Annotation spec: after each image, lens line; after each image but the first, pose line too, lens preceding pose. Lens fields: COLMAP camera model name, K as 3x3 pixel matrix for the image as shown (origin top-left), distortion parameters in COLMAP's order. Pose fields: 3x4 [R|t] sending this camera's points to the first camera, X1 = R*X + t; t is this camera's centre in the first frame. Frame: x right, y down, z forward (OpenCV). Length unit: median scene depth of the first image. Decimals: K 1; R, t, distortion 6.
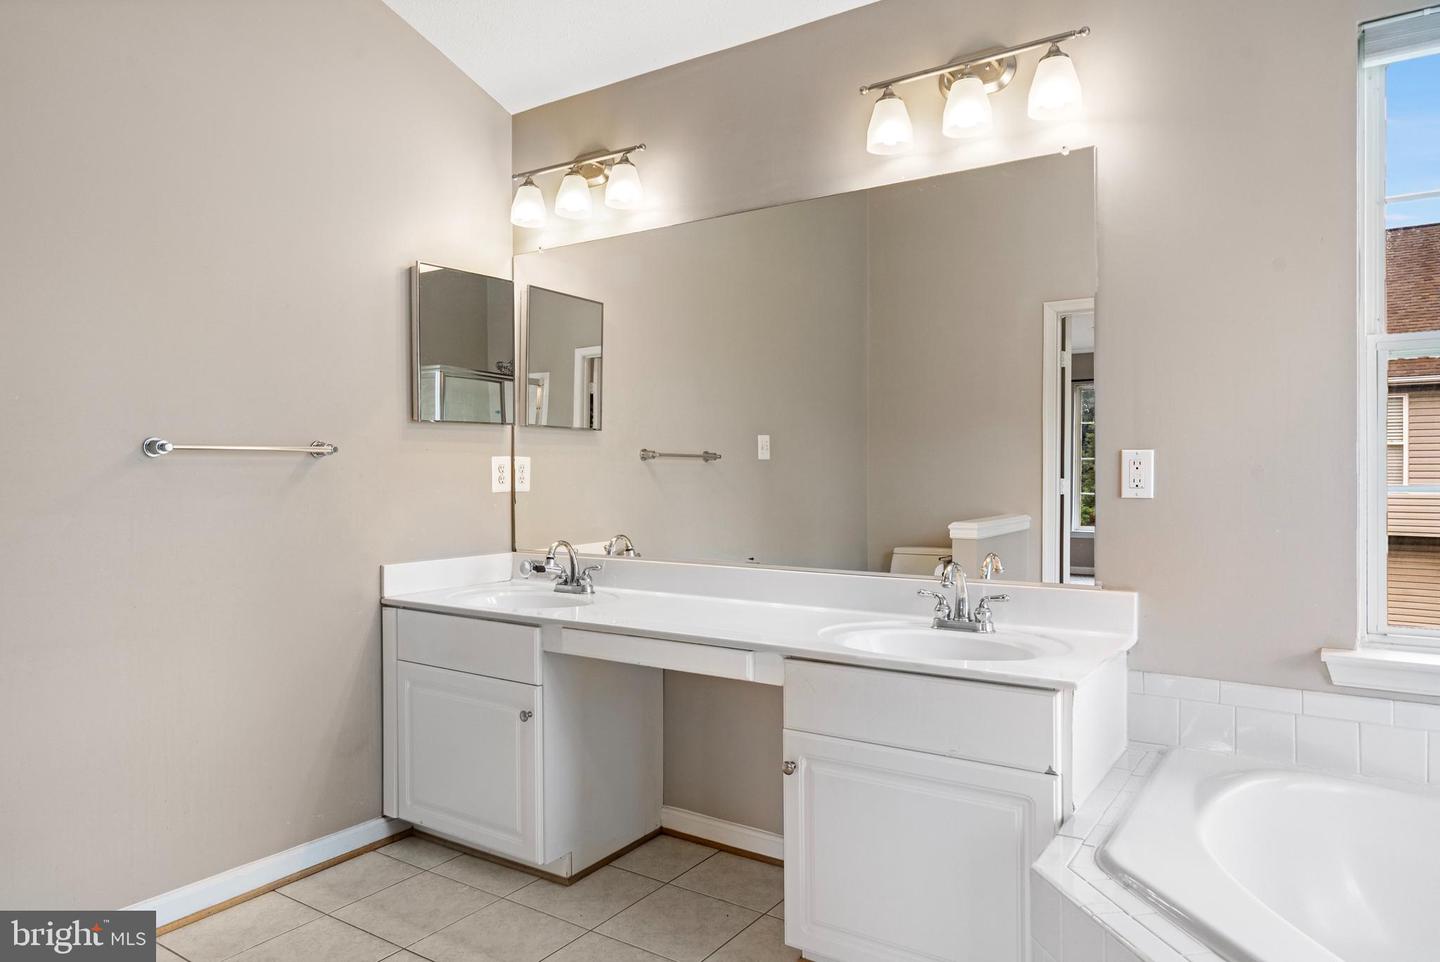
lens RADIAL K [[920.6, 0, 720.0], [0, 920.6, 481.0], [0, 0, 1]] dist [0.019175, -0.000123]
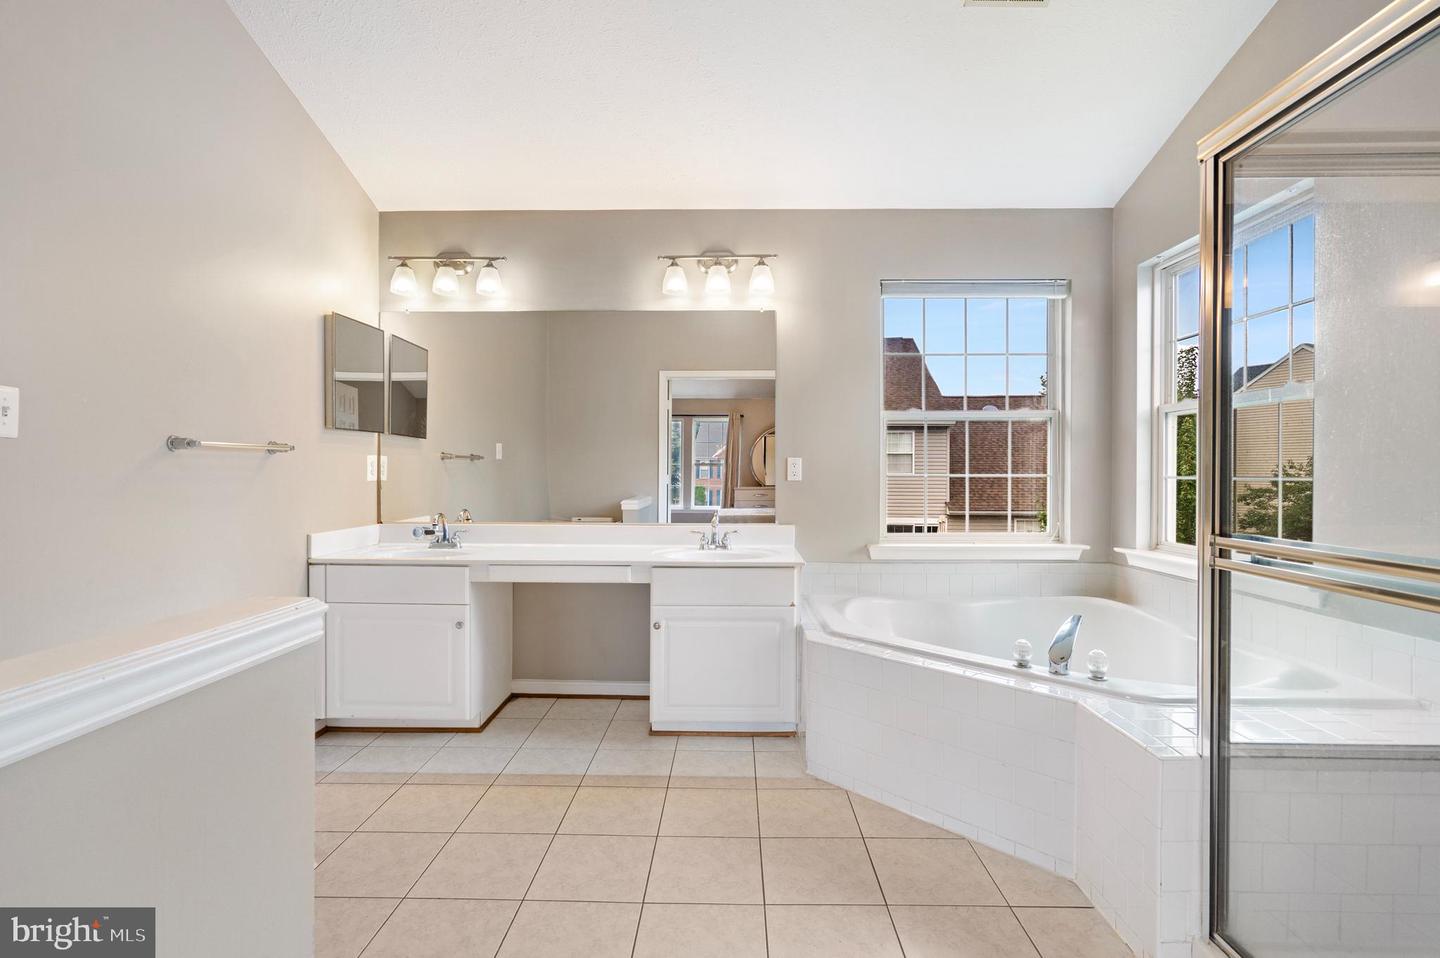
lens RADIAL K [[666.9, 0, 703.3], [0, 666.9, 477.0], [0, 0, 1]] dist [-0.002336, 0.001058]
pose [[0.848020, 0.000495, 0.529964, -0.398592], [0.000905, 0.999997, -0.002382, 0.010334], [-0.529963, 0.002499, 0.848017, -0.135439]]
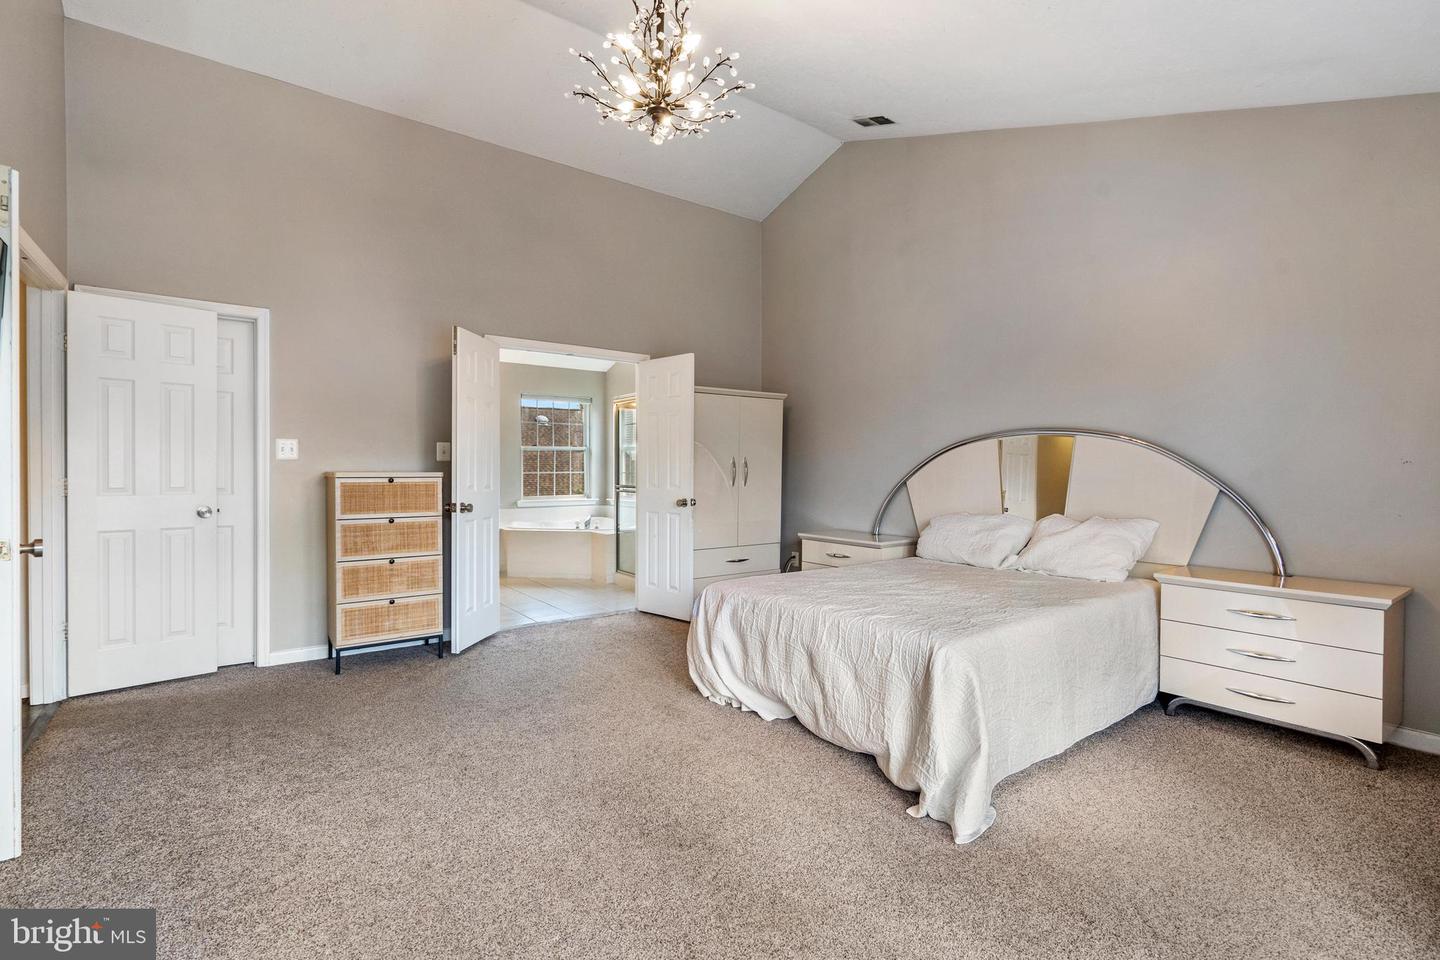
lens RADIAL K [[666.9, 0, 703.3], [0, 666.9, 478.0], [0, 0, 1]] dist [-0.002336, 0.001058]
pose [[0.353082, -0.005252, 0.935578, -1.866390], [0.005915, 0.999977, 0.003381, 0.025380], [-0.935574, 0.004340, 0.353105, -1.013576]]
